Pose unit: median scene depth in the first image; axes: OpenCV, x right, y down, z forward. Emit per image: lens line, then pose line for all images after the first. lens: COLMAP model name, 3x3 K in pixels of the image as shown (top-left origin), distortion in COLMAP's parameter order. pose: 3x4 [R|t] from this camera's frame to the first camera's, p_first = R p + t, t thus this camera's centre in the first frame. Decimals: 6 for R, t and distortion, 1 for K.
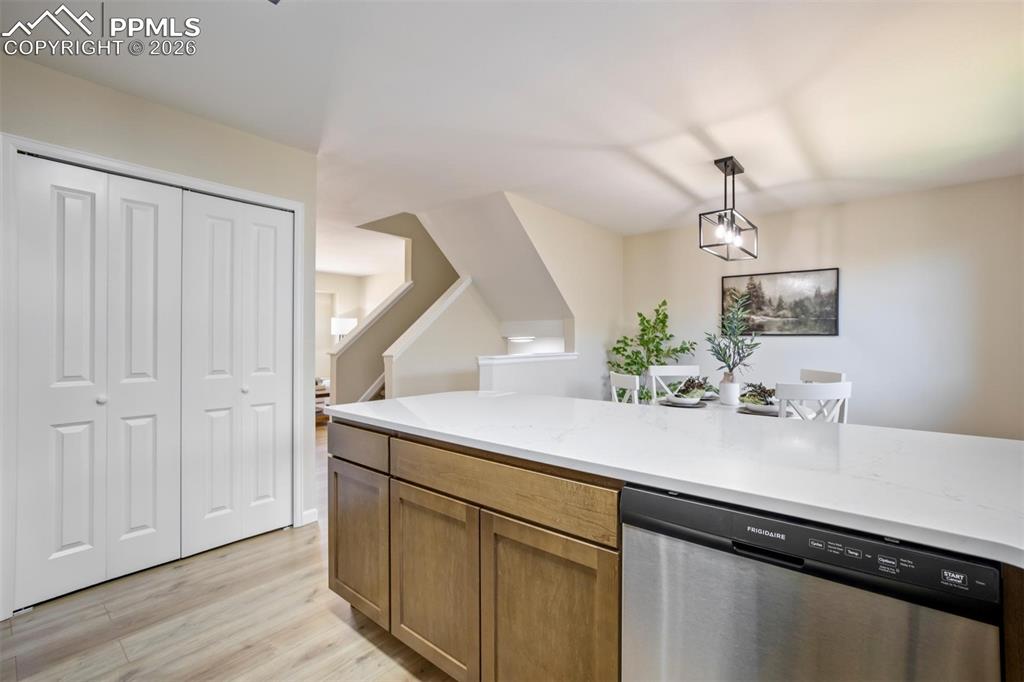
lens RADIAL K [[443.6, 0, 522.4], [0, 443.6, 336.4], [0, 0, 1]] dist [-0.017627, 0.007504]
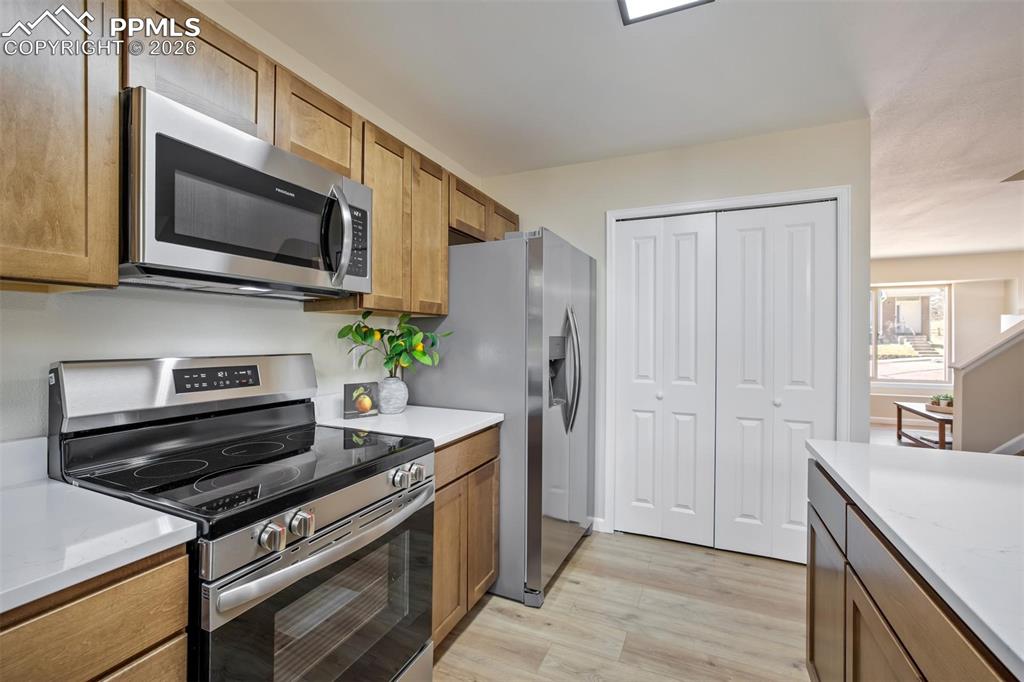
lens RADIAL K [[443.6, 0, 509.6], [0, 443.6, 336.4], [0, 0, 1]] dist [-0.017627, 0.007504]
pose [[0.247669, -0.002566, -0.968841, 0.094523], [0.001745, 0.999996, -0.002203, -0.013351], [0.968843, -0.001145, 0.247673, 0.128500]]
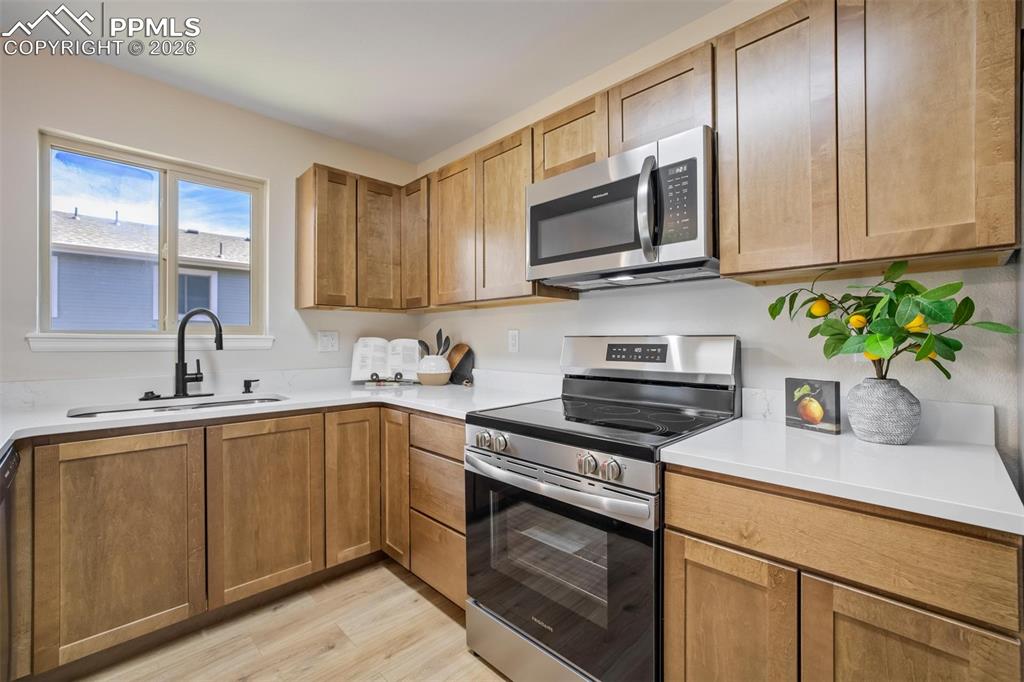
lens RADIAL K [[443.6, 0, 510.6], [0, 443.6, 336.9], [0, 0, 1]] dist [-0.017627, 0.007504]
pose [[-0.992781, 0.003361, 0.119891, -0.226582], [0.001561, 0.999885, -0.015099, 0.008875], [-0.119928, -0.014803, -0.992672, 0.438580]]
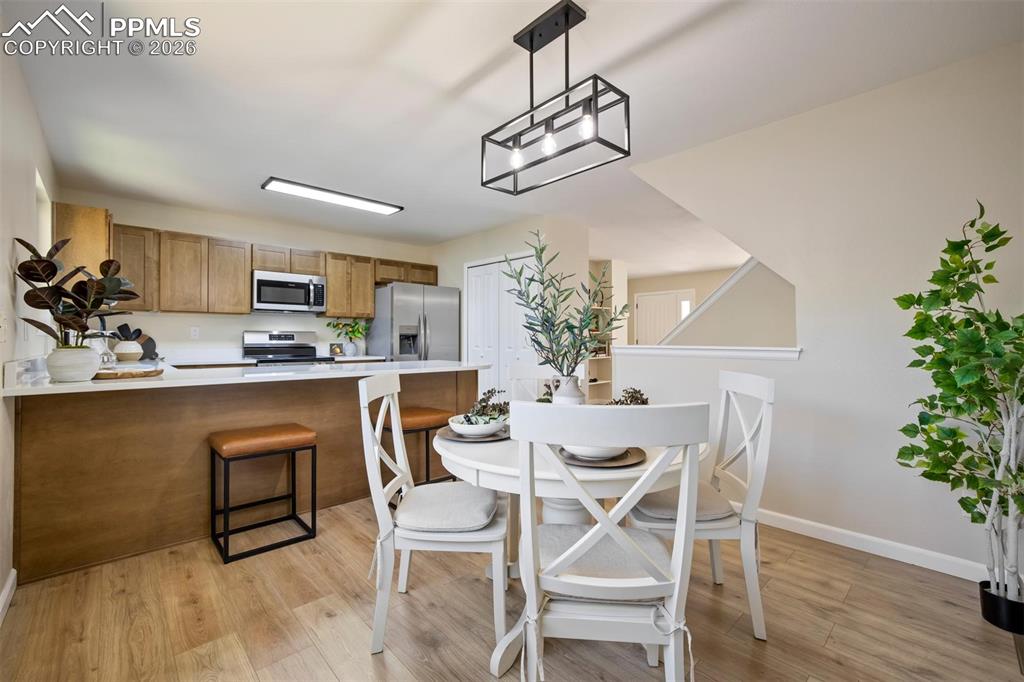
lens RADIAL K [[443.6, 0, 495.2], [0, 443.6, 332.1], [0, 0, 1]] dist [-0.017627, 0.007504]
pose [[-0.169426, -0.012935, -0.985458, 0.792993], [0.005676, 0.999884, -0.014100, 0.023465], [0.985527, -0.007982, -0.169333, 0.770498]]
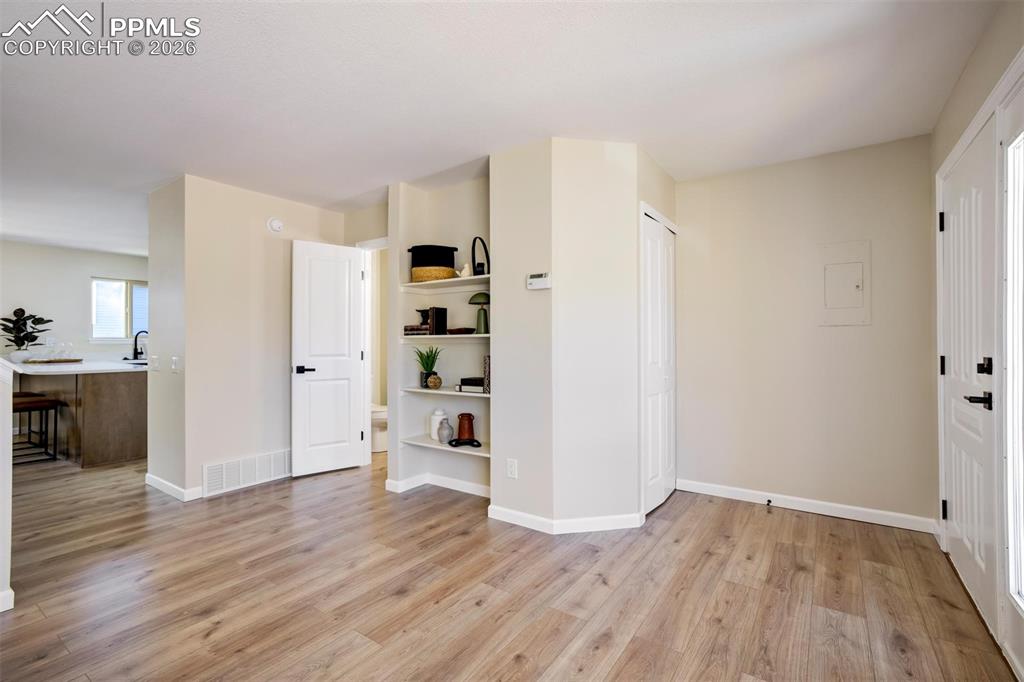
lens RADIAL K [[442.4, 0, 510.7], [0, 442.4, 341.7], [0, 0, 1]] dist [0.003123, 0.000793]
pose [[-0.997754, 0.002677, -0.066926, -1.011691], [0.003268, 0.999957, -0.008725, 0.025712], [0.066900, -0.008925, -0.997720, 1.642278]]
